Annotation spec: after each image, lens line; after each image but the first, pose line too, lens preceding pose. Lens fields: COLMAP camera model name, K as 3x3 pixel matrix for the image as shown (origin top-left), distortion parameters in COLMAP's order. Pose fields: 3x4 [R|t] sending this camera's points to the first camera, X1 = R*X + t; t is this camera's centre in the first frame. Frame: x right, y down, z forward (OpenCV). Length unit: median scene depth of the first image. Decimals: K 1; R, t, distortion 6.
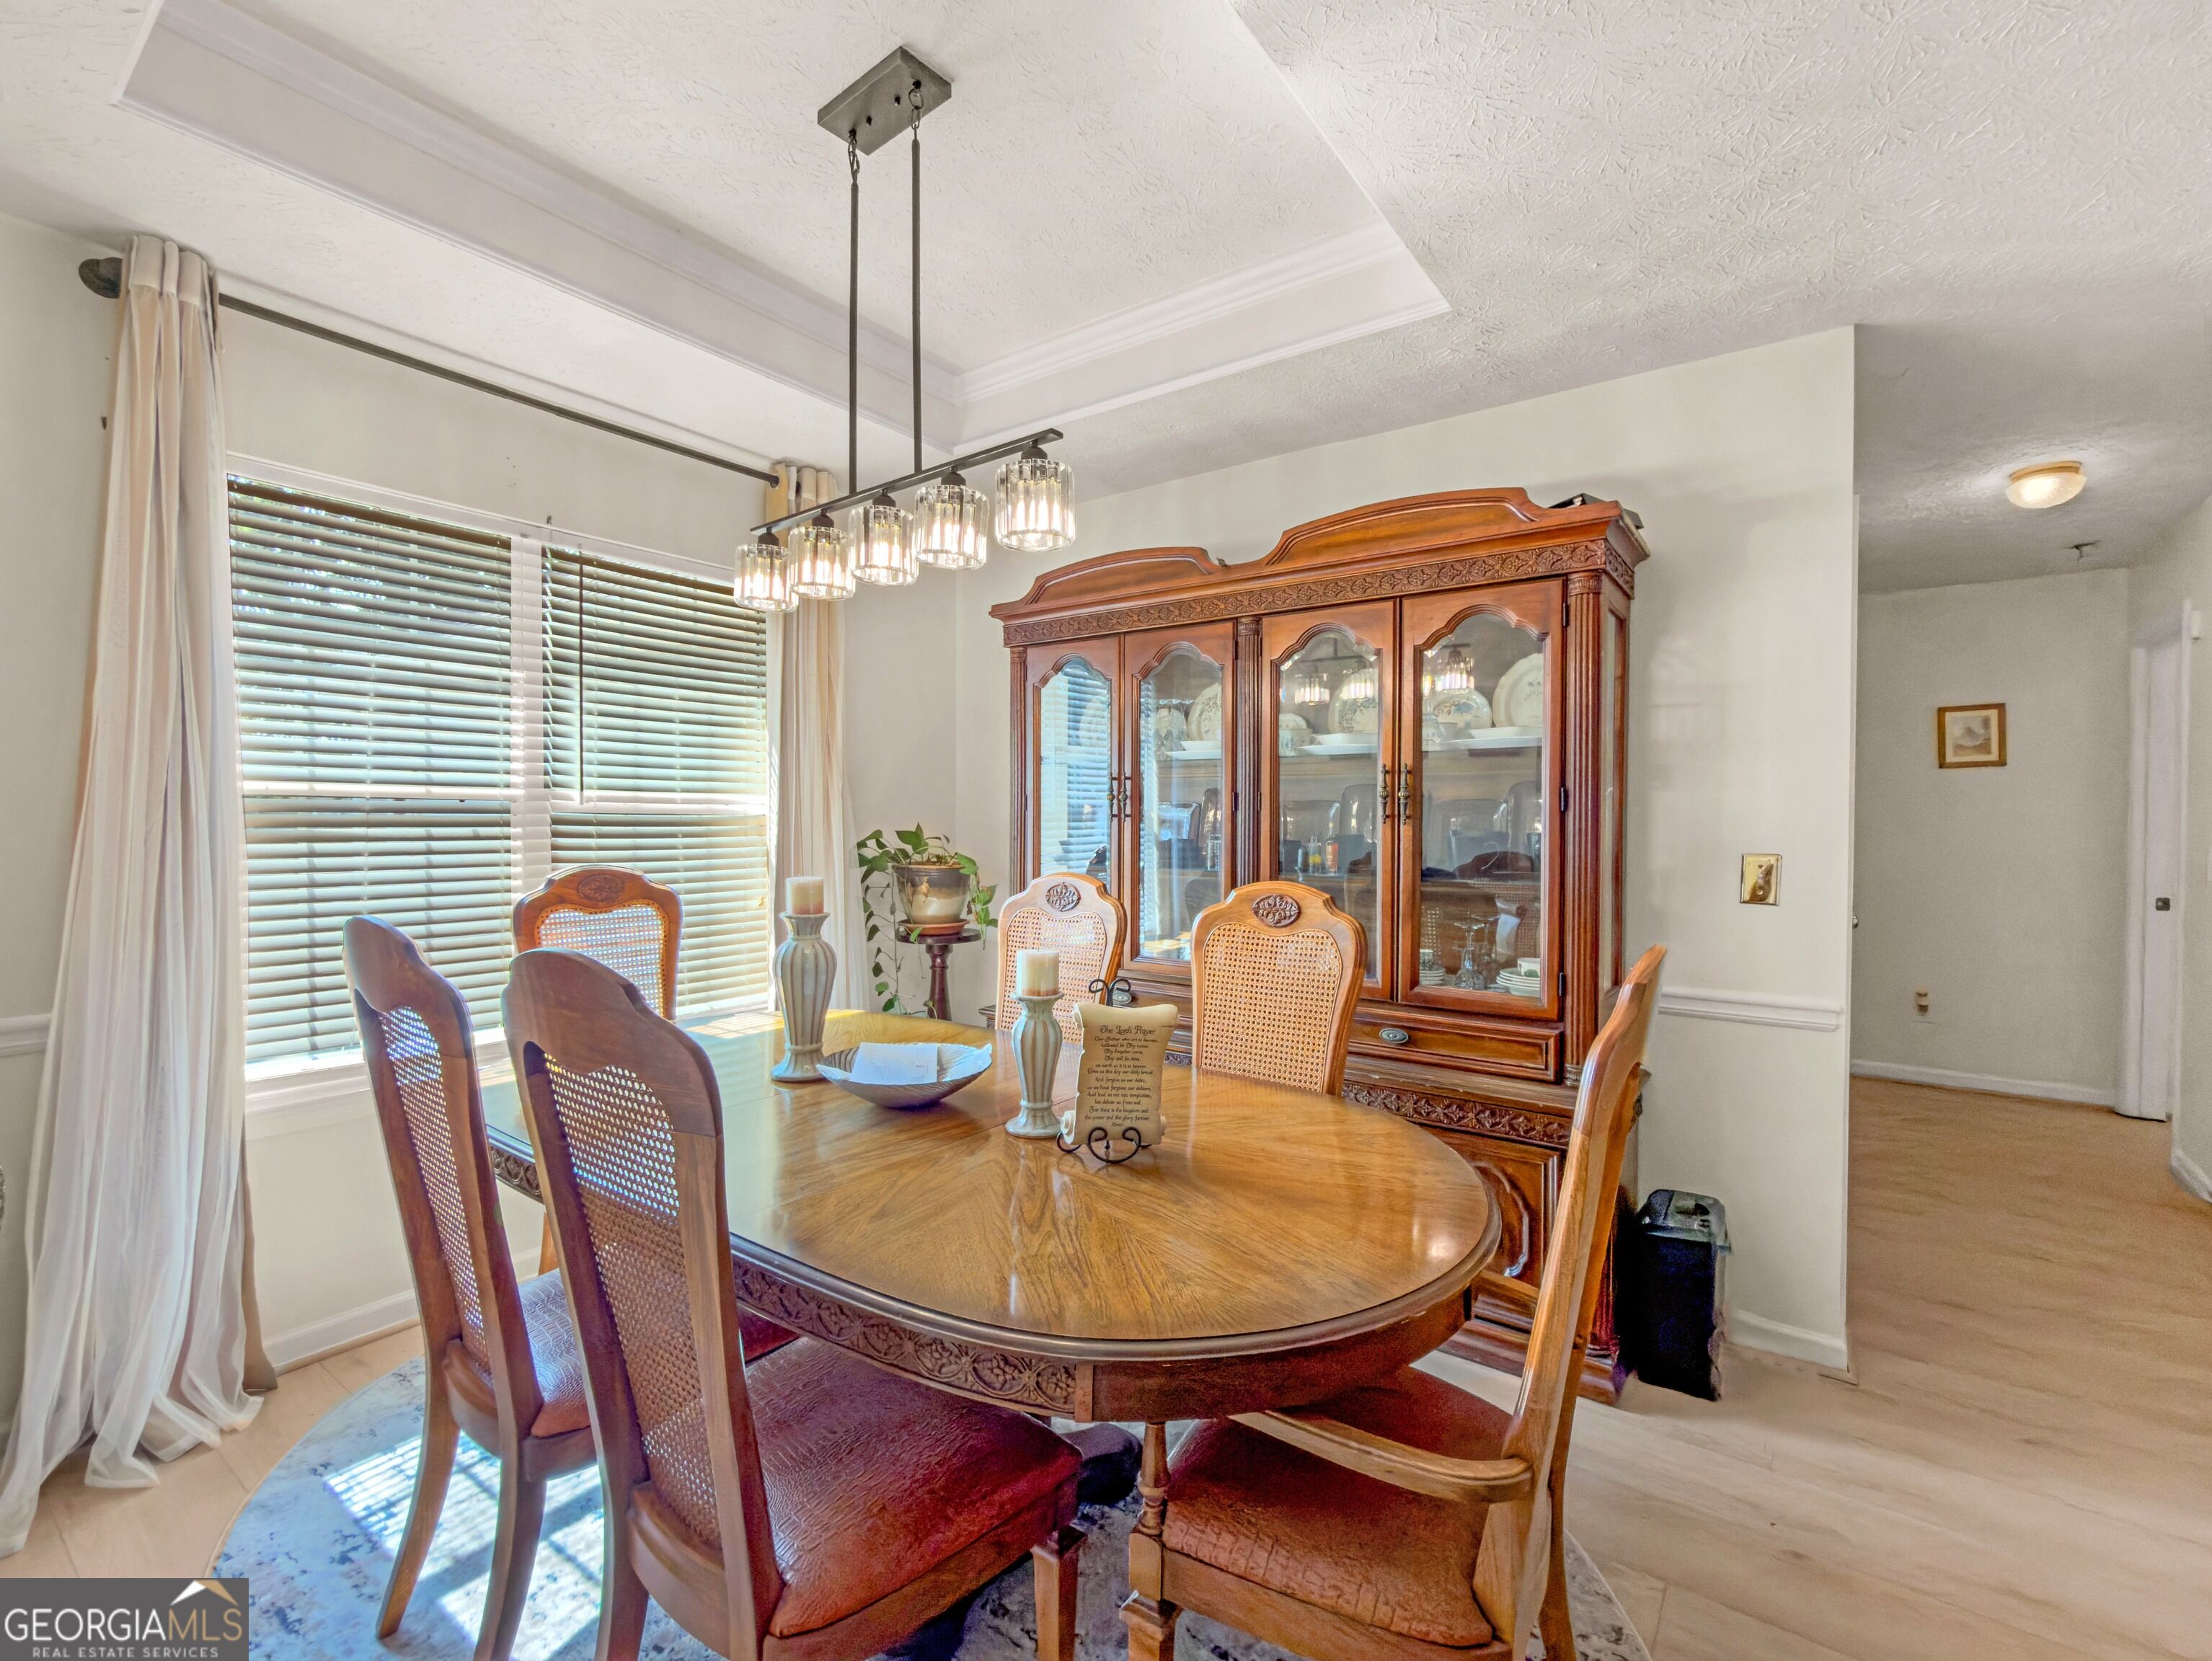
lens RADIAL K [[1007.2, 0, 1102.9], [0, 1007.2, 832.1], [0, 0, 1]] dist [-0.001879, -0.000443]
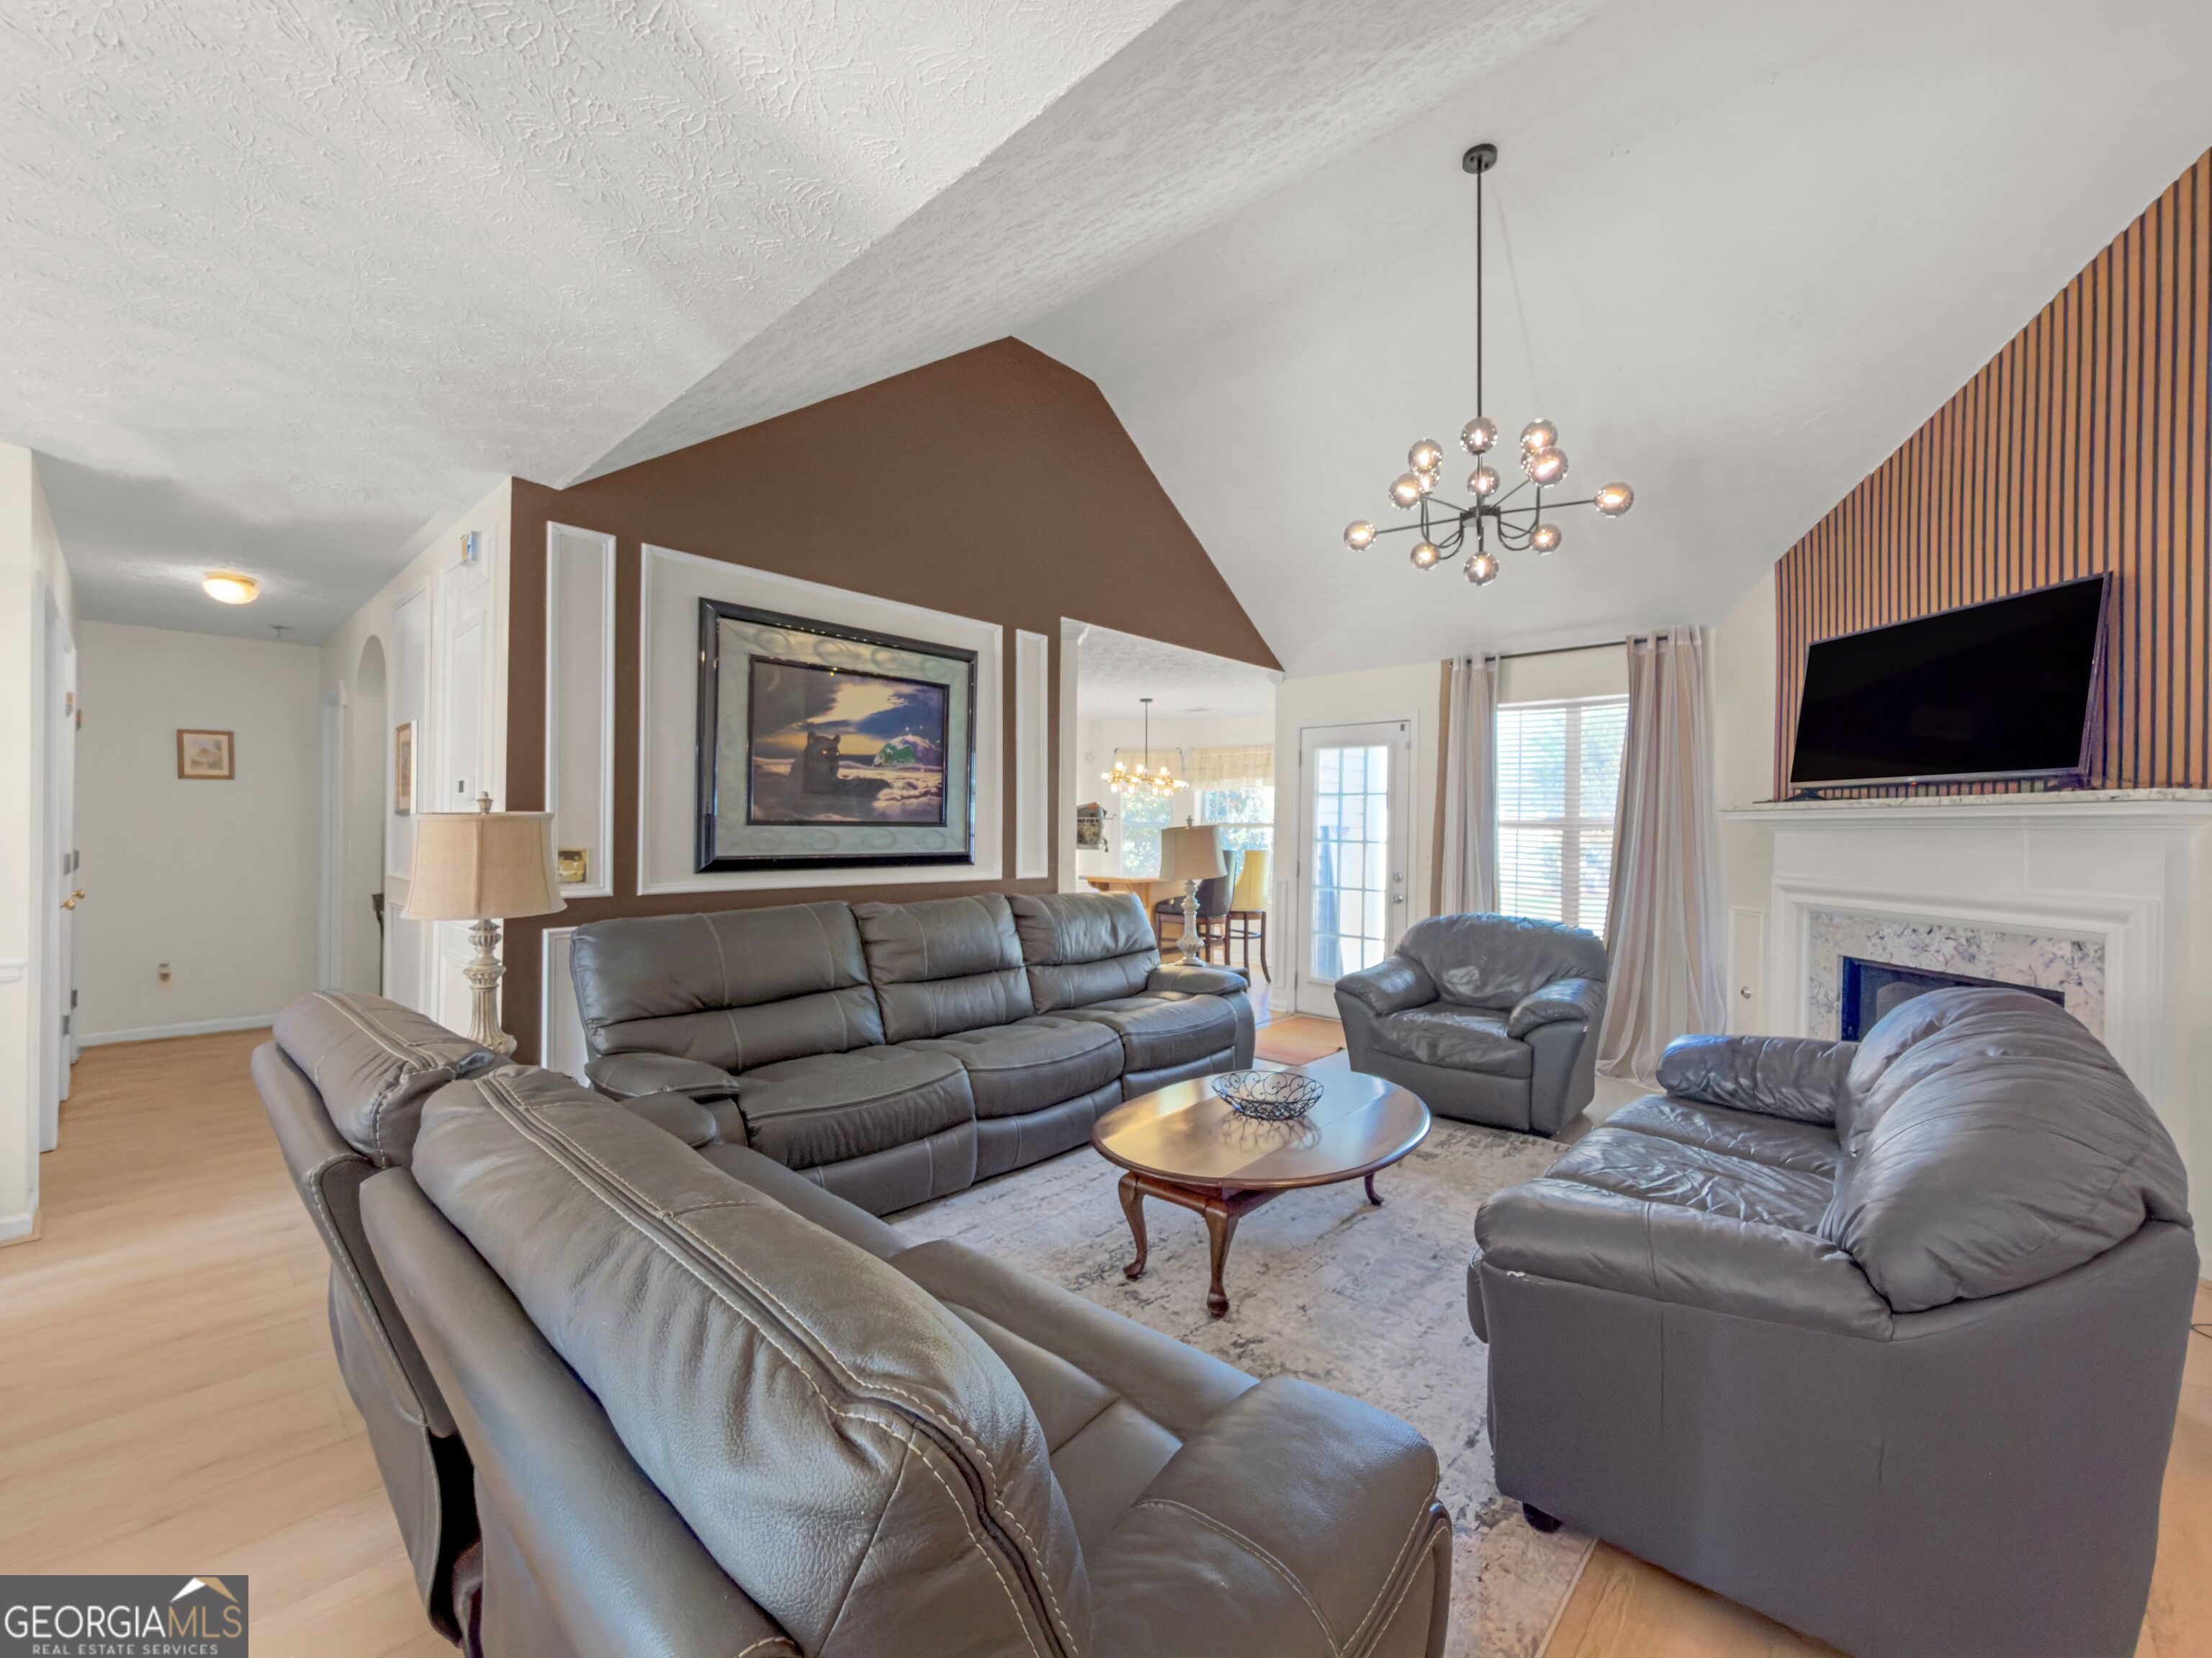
lens RADIAL K [[905.9, 0, 1106.0], [0, 905.9, 829.0], [0, 0, 1]] dist [-0.000212, 0.000042]
pose [[0.123158, -0.003361, 0.992381, -0.214570], [0.006123, 0.999978, 0.002627, 0.003772], [-0.992368, 0.005752, 0.123176, -0.441568]]
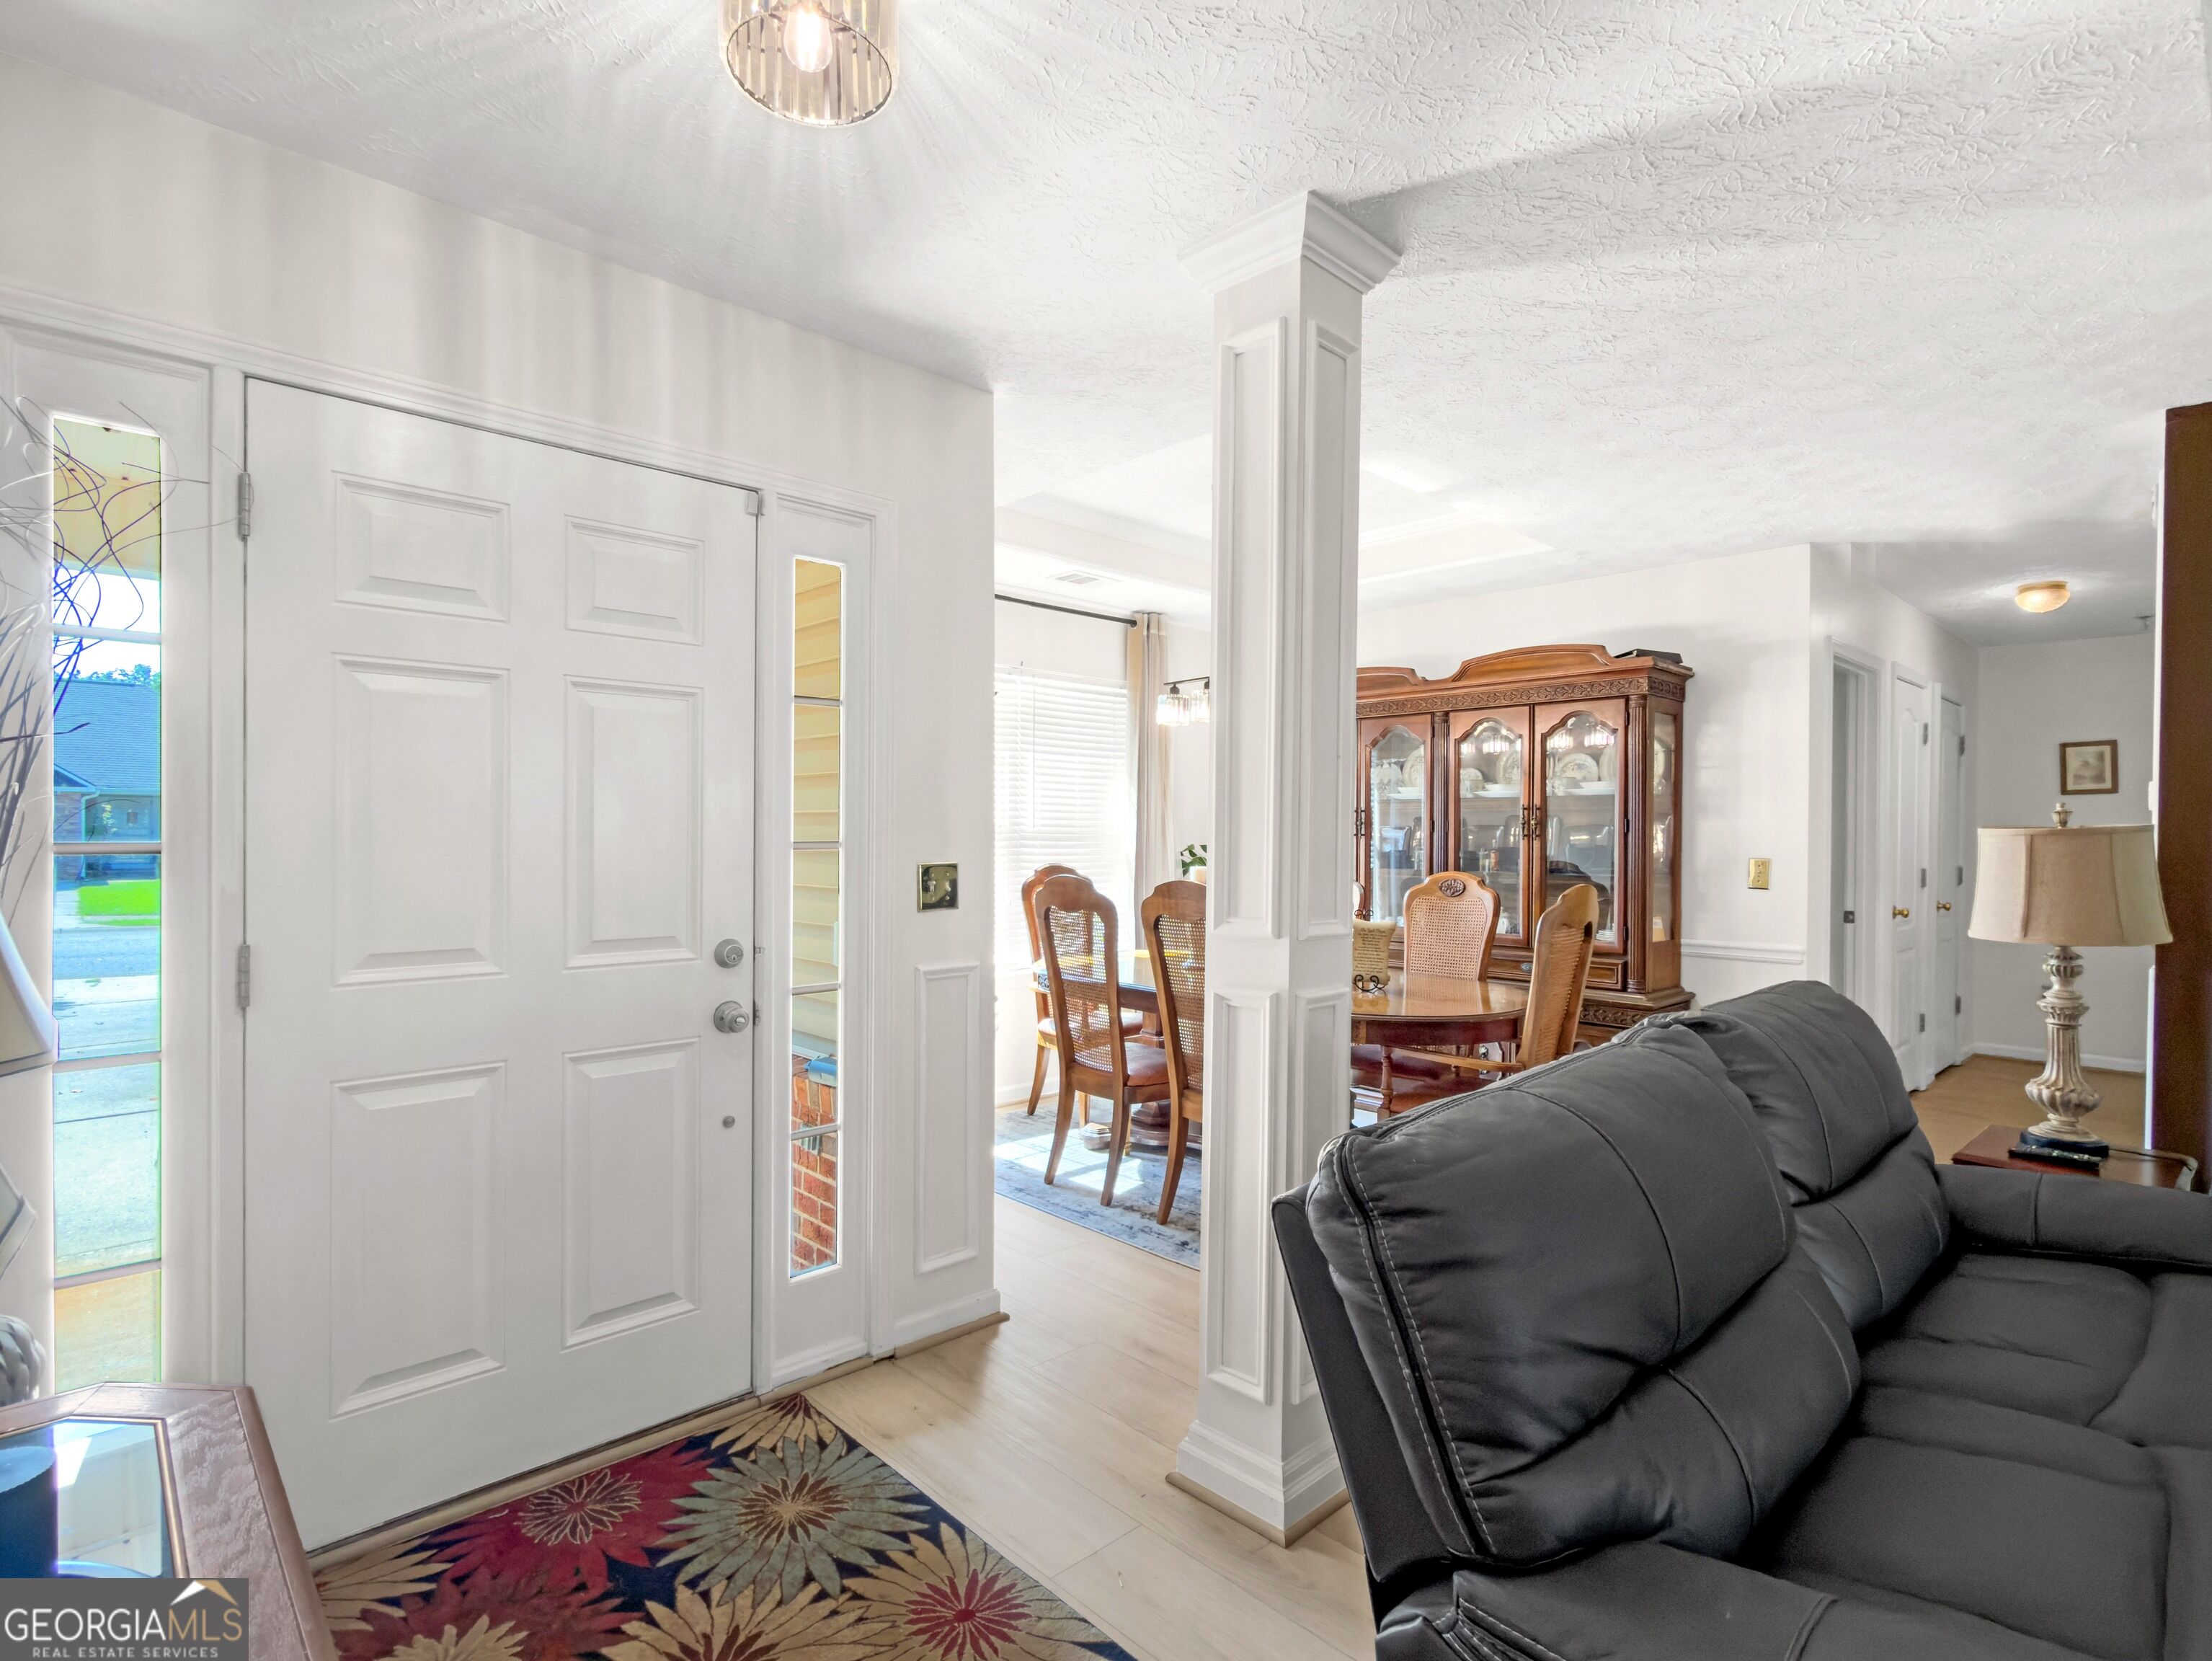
lens RADIAL K [[1097.1, 0, 1103.3], [0, 1097.1, 841.8], [0, 0, 1]] dist [-0.001887, 0.000167]
pose [[0.983260, 0.002344, -0.182191, -0.063548], [-0.003835, 0.999962, -0.007829, 0.009993], [0.182166, 0.008397, 0.983232, -0.790108]]
